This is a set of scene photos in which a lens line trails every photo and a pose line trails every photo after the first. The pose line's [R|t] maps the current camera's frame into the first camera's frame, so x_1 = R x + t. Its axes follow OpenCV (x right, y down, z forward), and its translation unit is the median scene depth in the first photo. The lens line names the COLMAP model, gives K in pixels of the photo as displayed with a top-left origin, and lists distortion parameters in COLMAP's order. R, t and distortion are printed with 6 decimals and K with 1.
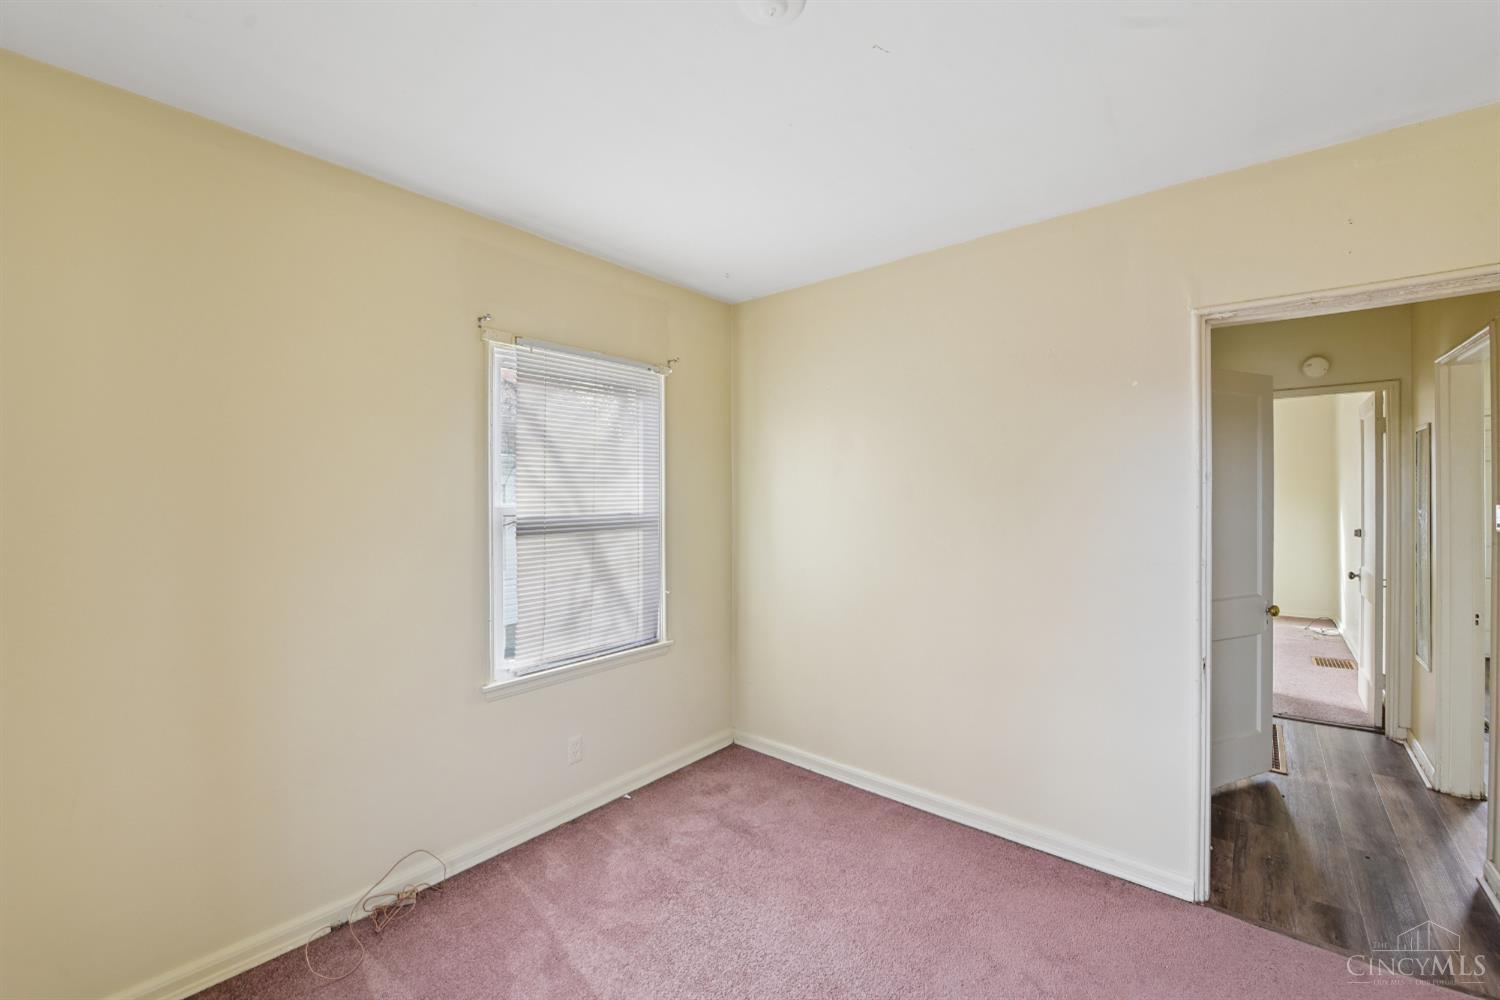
lens RADIAL K [[617.2, 0, 755.6], [0, 617.2, 494.3], [0, 0, 1]] dist [-0.002954, -0.000698]
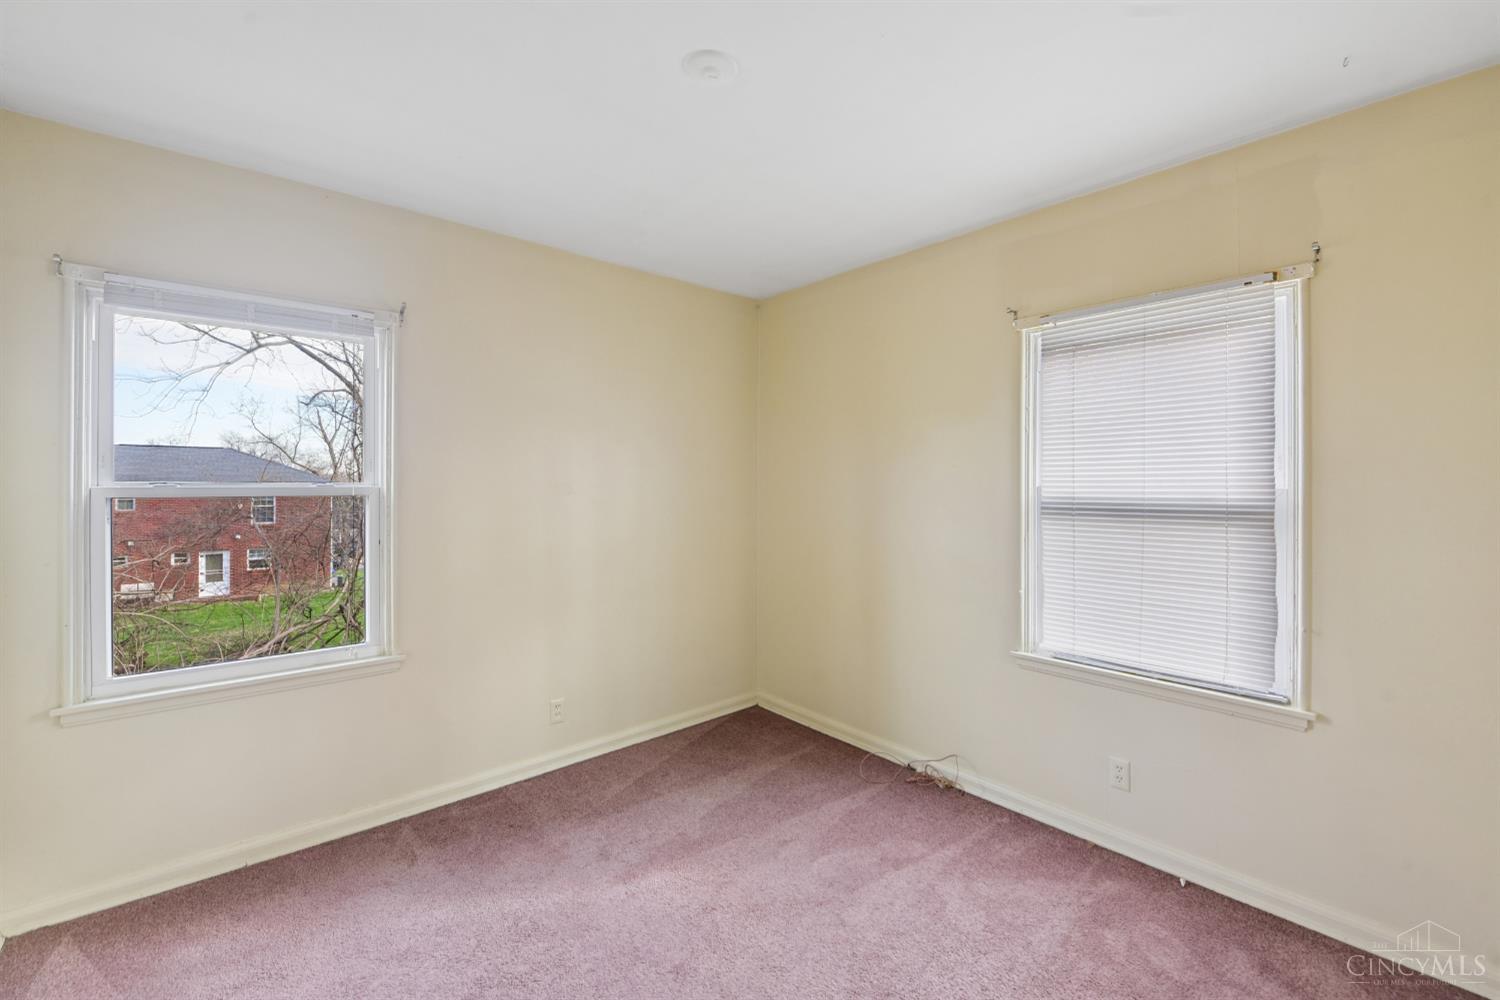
lens RADIAL K [[623.4, 0, 775.2], [0, 623.4, 482.9], [0, 0, 1]] dist [-0.002770, -0.000657]
pose [[-0.142114, -0.000940, -0.989850, 0.665385], [-0.000335, 1.000000, -0.000901, 0.016194], [0.989850, 0.000203, -0.142115, 0.697791]]
